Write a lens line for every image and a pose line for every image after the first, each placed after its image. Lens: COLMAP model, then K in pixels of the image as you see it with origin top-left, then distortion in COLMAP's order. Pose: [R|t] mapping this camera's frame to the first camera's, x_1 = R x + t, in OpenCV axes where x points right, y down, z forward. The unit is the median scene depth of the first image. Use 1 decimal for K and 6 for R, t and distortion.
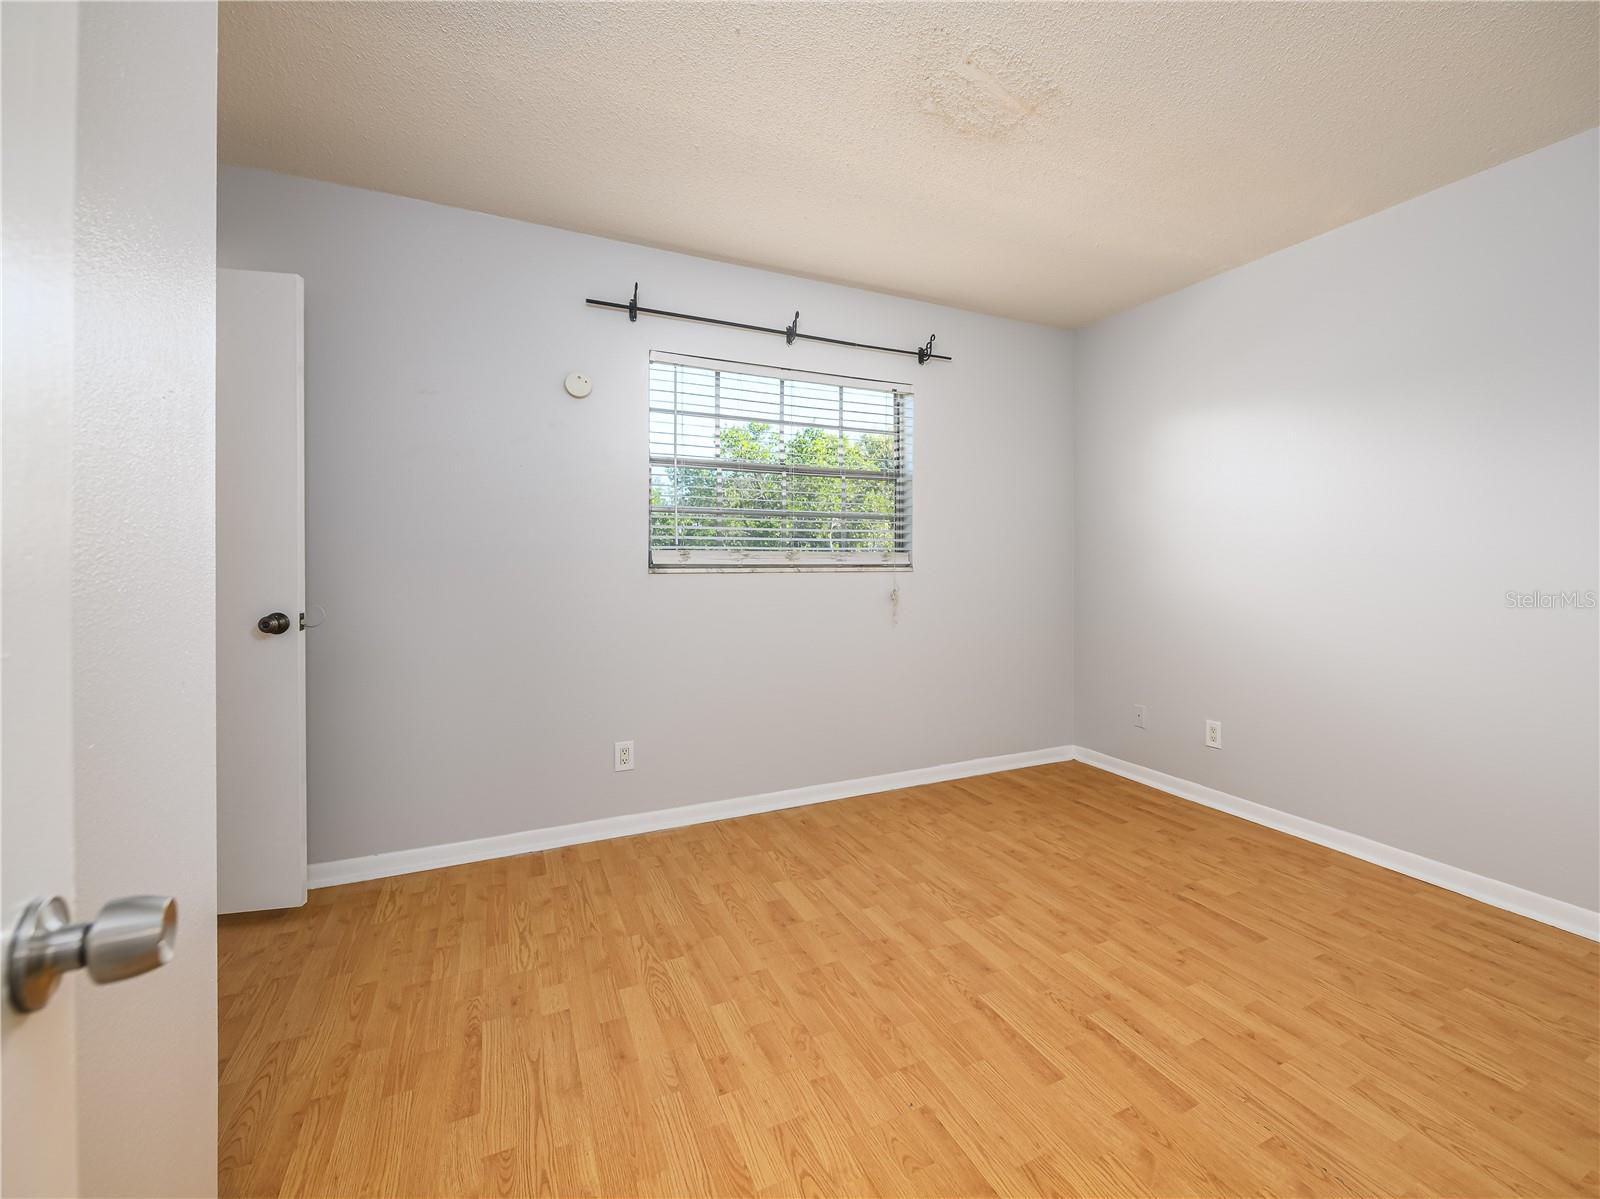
lens RADIAL K [[734.5, 0, 810.7], [0, 734.5, 563.2], [0, 0, 1]] dist [-0.011871, -0.000106]
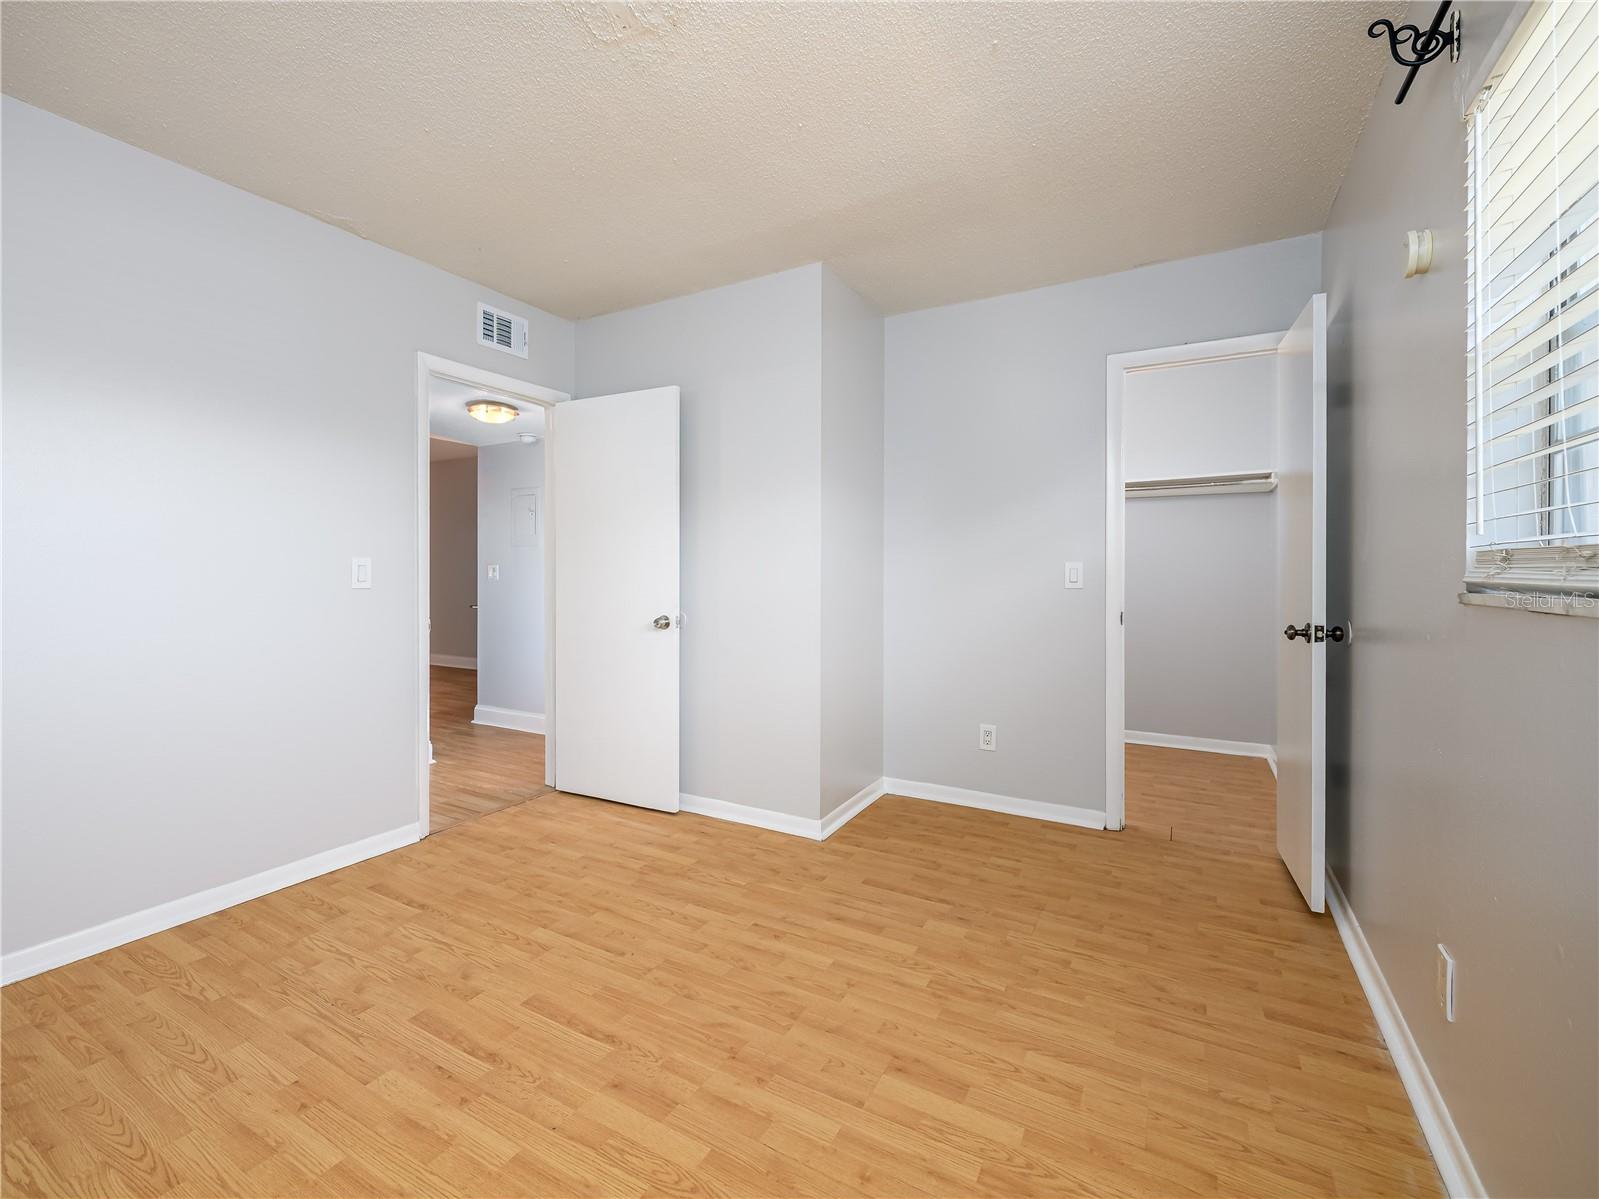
lens RADIAL K [[734.0, 0, 810.2], [0, 734.0, 563.2], [0, 0, 1]] dist [-0.011871, -0.000106]
pose [[-0.775902, -0.008849, -0.630792, 0.594546], [-0.005956, 0.999960, -0.006702, -0.005923], [0.630826, -0.001444, -0.775923, 1.787625]]
